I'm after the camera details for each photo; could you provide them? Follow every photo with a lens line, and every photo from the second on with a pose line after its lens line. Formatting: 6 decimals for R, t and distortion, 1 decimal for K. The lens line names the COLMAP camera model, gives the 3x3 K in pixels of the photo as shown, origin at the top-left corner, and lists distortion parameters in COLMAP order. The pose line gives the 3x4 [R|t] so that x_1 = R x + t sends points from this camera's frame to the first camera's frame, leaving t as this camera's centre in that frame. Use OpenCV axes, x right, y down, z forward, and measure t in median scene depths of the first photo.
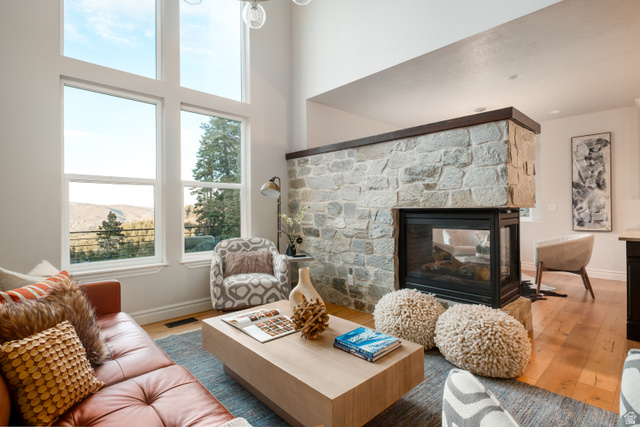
lens RADIAL K [[316.8, 0, 320.0], [0, 316.8, 213.5], [0, 0, 1]] dist [-0.018315, -0.000058]
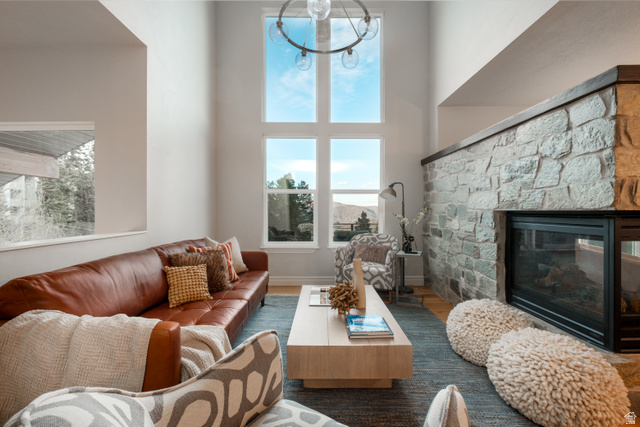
lens RADIAL K [[277.8, 0, 320.0], [0, 277.8, 213.5], [0, 0, 1]] dist [0.000691, 0.000023]
pose [[0.728619, 0.012923, -0.684797, 0.405773], [-0.012585, 0.999906, 0.005479, -0.005424], [0.684803, 0.004626, 0.728713, 0.074034]]
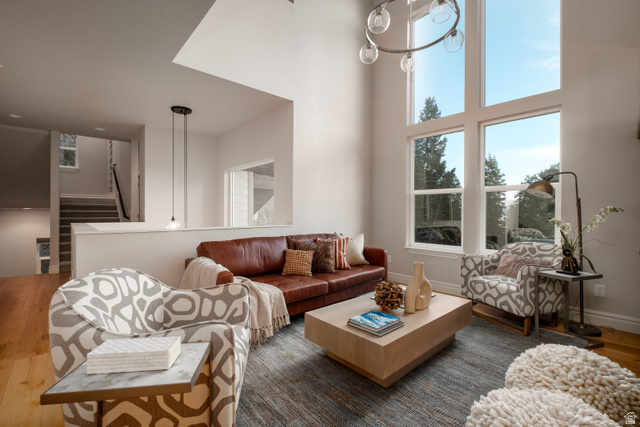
lens RADIAL K [[284.0, 0, 320.0], [0, 284.0, 213.5], [0, 0, 1]] dist [0.002145, 0.000145]
pose [[-0.026008, 0.012976, -0.999578, 0.703621], [-0.013984, 0.999813, 0.013343, -0.012147], [0.999564, 0.014325, -0.025822, 0.456014]]
